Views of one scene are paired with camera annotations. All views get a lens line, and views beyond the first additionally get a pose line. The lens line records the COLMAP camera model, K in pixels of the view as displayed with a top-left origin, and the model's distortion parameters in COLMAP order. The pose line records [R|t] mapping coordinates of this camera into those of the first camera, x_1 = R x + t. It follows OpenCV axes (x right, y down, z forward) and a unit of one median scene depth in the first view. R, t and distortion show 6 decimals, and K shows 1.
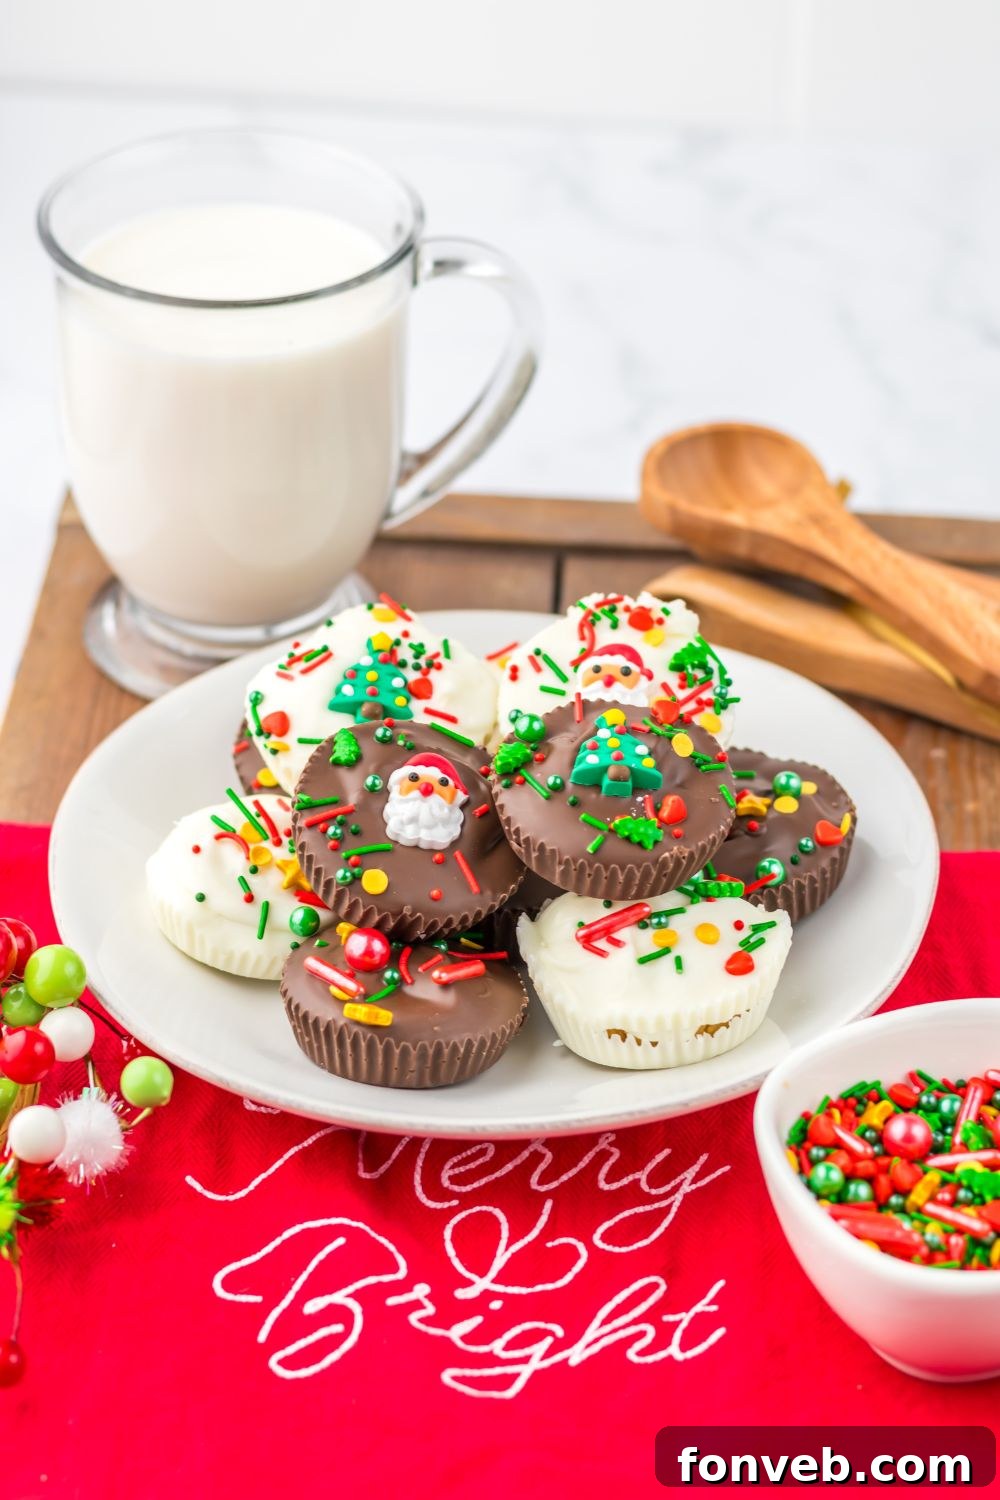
lens RADIAL K [[3844.4, 0, 503.5], [0, 3844.4, 704.4], [0, 0, 1]] dist [-0.127181, 0.000000]
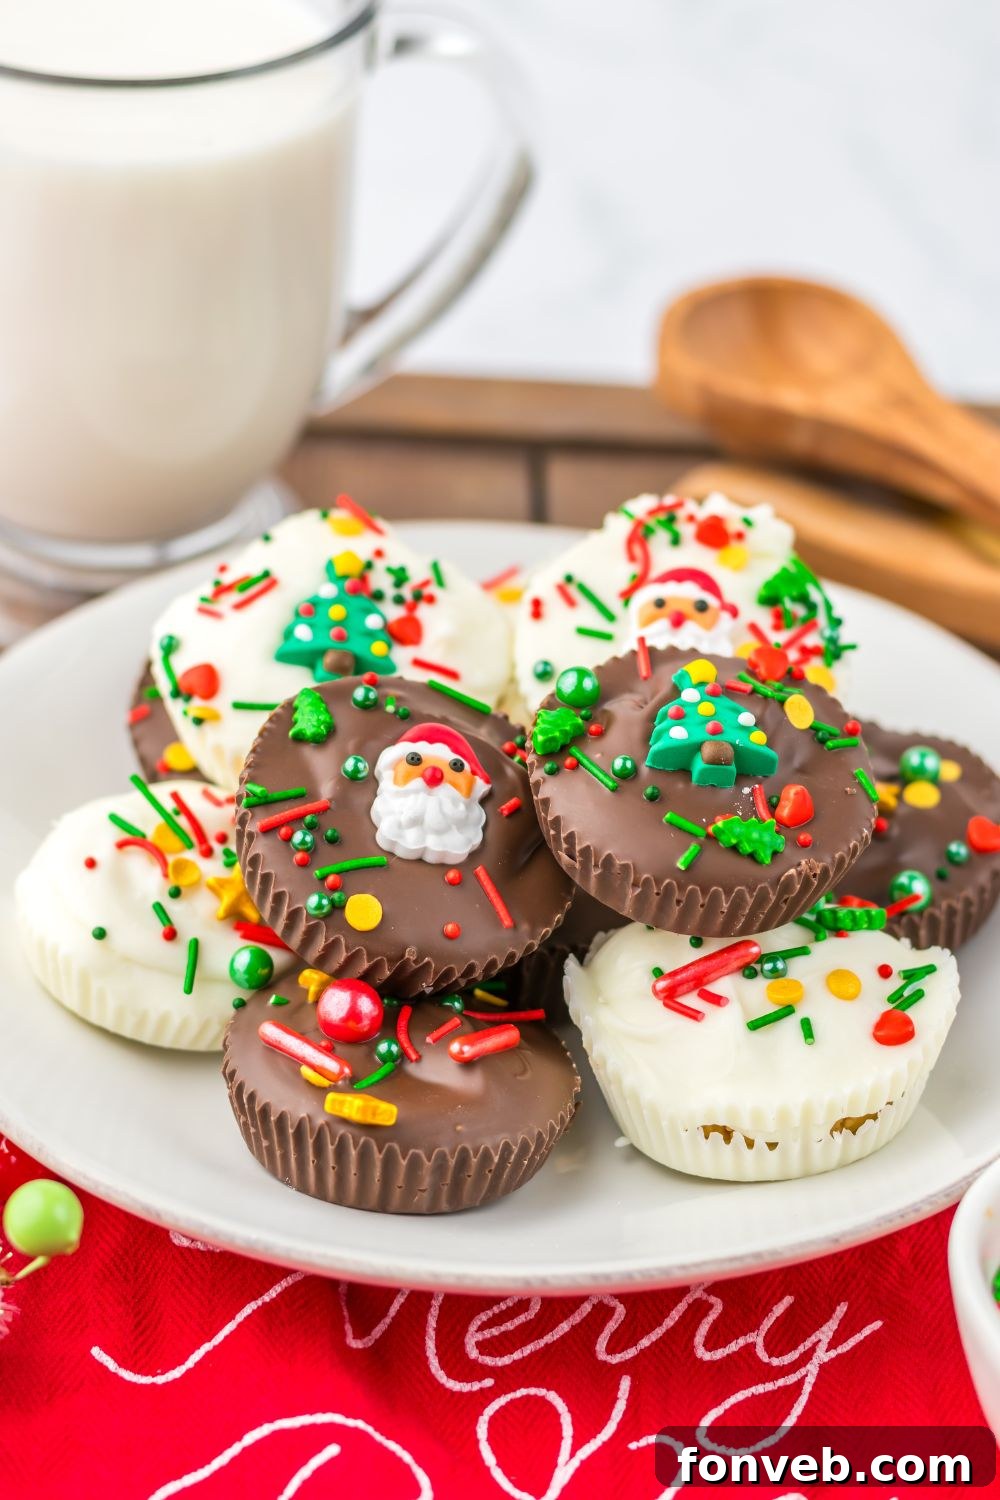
lens RADIAL K [[4010.1, 0, 503.0], [0, 4010.1, 746.3], [0, 0, 1]] dist [-0.110555, 0.000000]
pose [[0.997340, -0.002178, 0.072859, -0.060528], [0.000496, 0.999733, 0.023104, 0.000071], [-0.072890, -0.023006, 0.997075, 0.286146]]
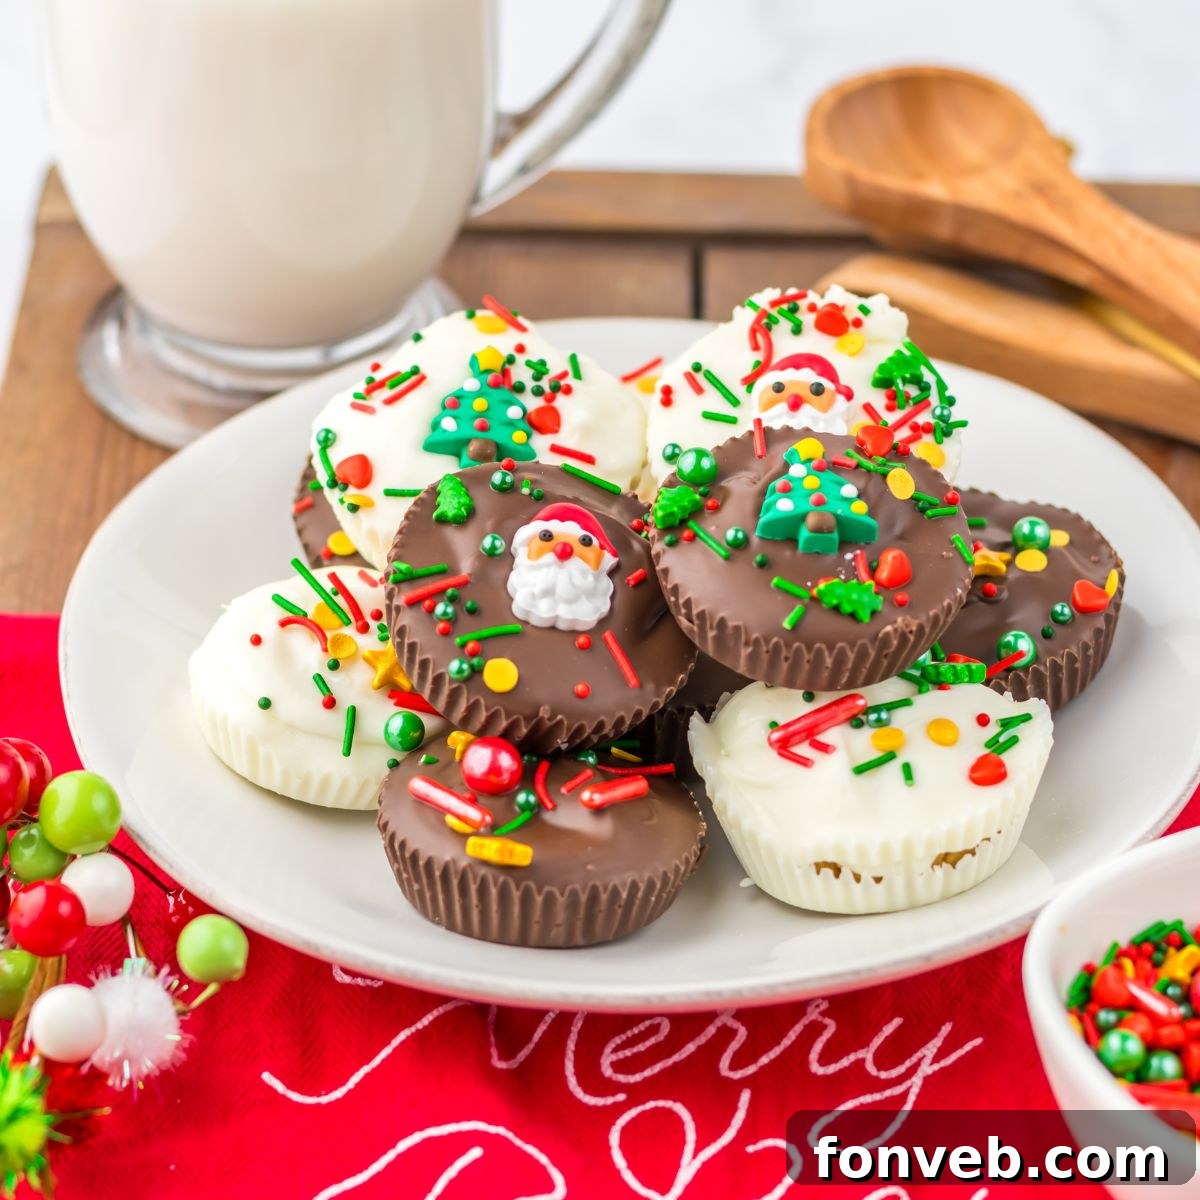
lens RADIAL K [[4801.3, 0, 593.3], [0, 4801.3, 682.6], [0, 0, 1]] dist [-0.110063, 0.000000]
pose [[0.999436, -0.027441, 0.019349, -0.033501], [0.026592, 0.998727, 0.042858, 0.007755], [-0.020500, -0.042320, 0.998894, 0.060243]]
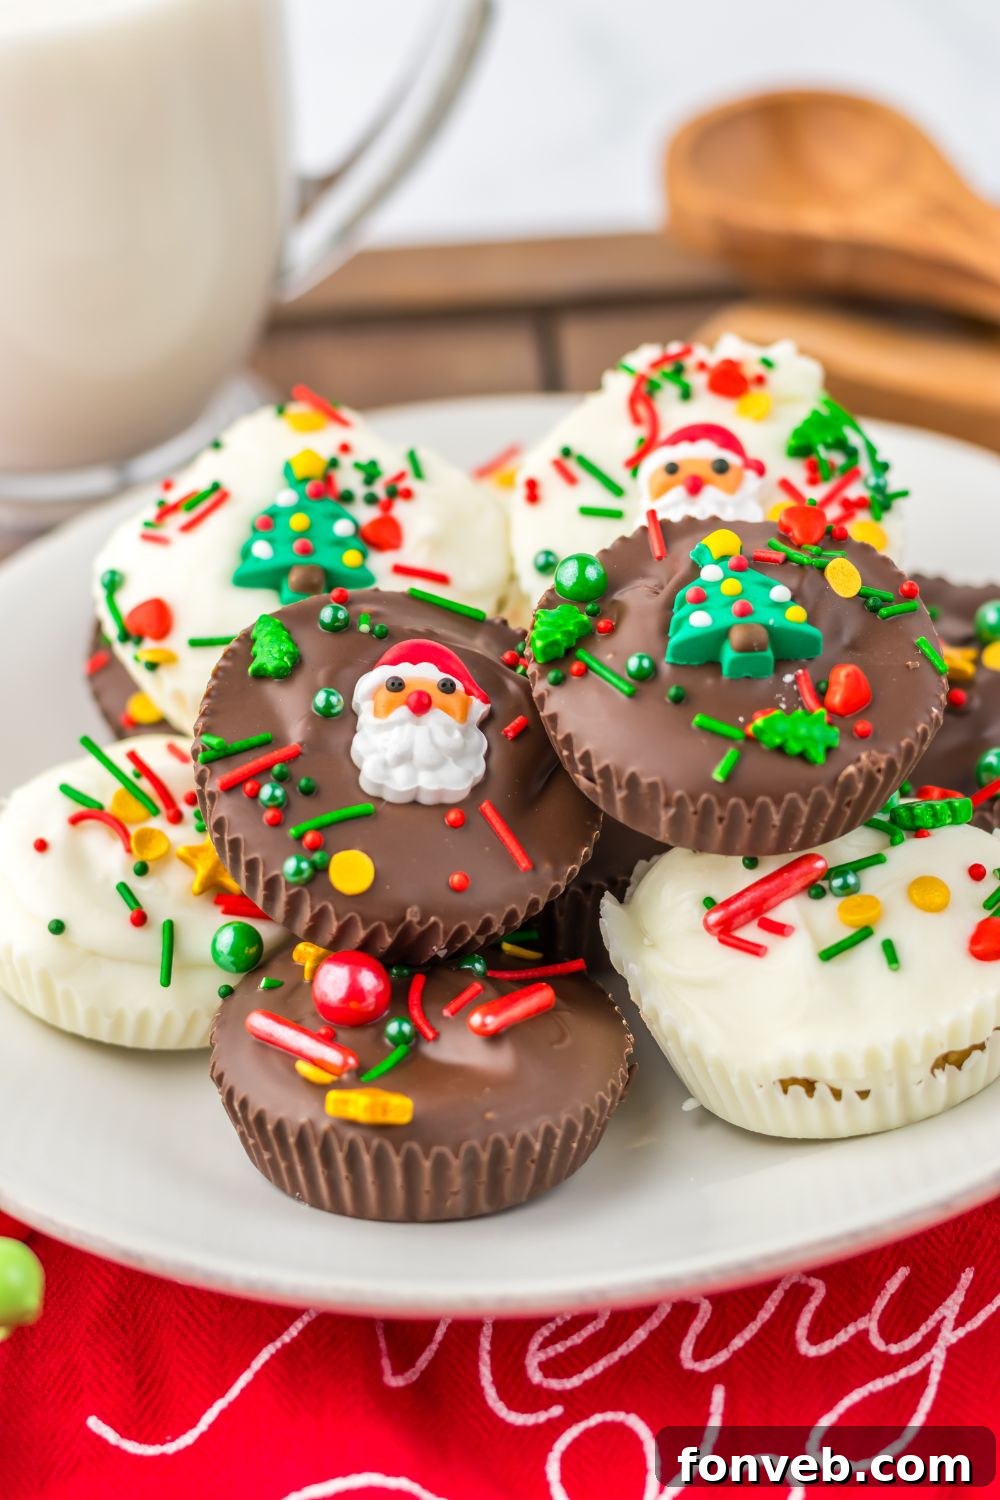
lens RADIAL K [[3844.4, 0, 502.8], [0, 3844.4, 751.2], [0, 0, 1]] dist [-0.127181, 0.000000]
pose [[0.992976, -0.114761, 0.028781, -0.025398], [0.113173, 0.992224, 0.051808, 0.000640], [-0.034503, -0.048187, 0.998242, 0.421497]]
